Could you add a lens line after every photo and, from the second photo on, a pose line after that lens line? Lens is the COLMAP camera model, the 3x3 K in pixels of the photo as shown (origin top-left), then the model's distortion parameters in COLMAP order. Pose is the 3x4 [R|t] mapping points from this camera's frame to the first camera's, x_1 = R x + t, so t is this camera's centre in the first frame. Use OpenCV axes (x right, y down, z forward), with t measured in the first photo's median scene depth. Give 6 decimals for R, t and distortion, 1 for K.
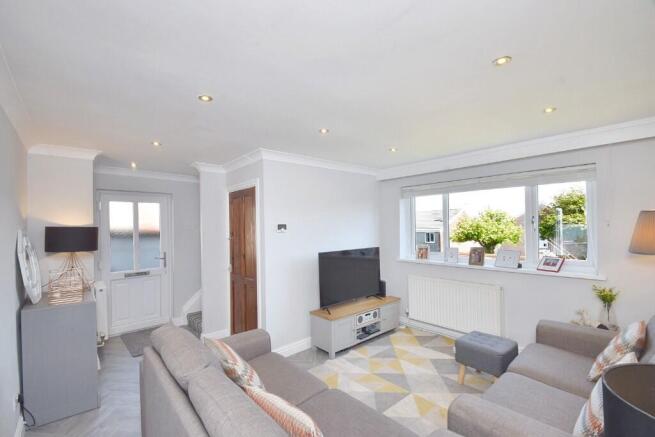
lens RADIAL K [[300.7, 0, 327.5], [0, 300.7, 218.5], [0, 0, 1]] dist [-0.034244, -0.000243]
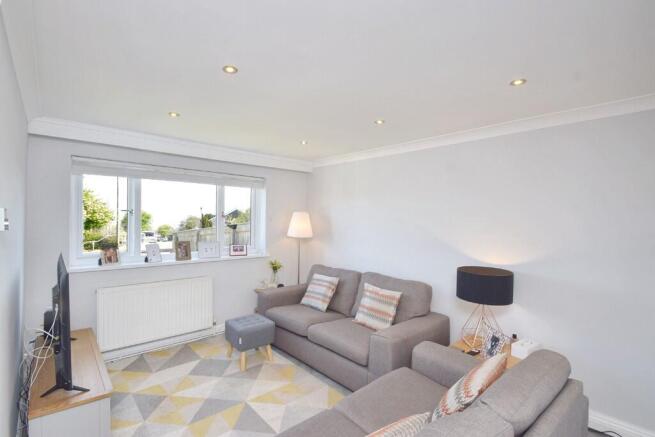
lens RADIAL K [[297.9, 0, 316.3], [0, 297.9, 221.2], [0, 0, 1]] dist [0.000081, -0.000213]
pose [[-0.001535, 0.004566, 0.999988, -0.516517], [-0.040328, 0.999176, -0.004624, 0.020950], [-0.999185, -0.040335, -0.001349, 0.649974]]
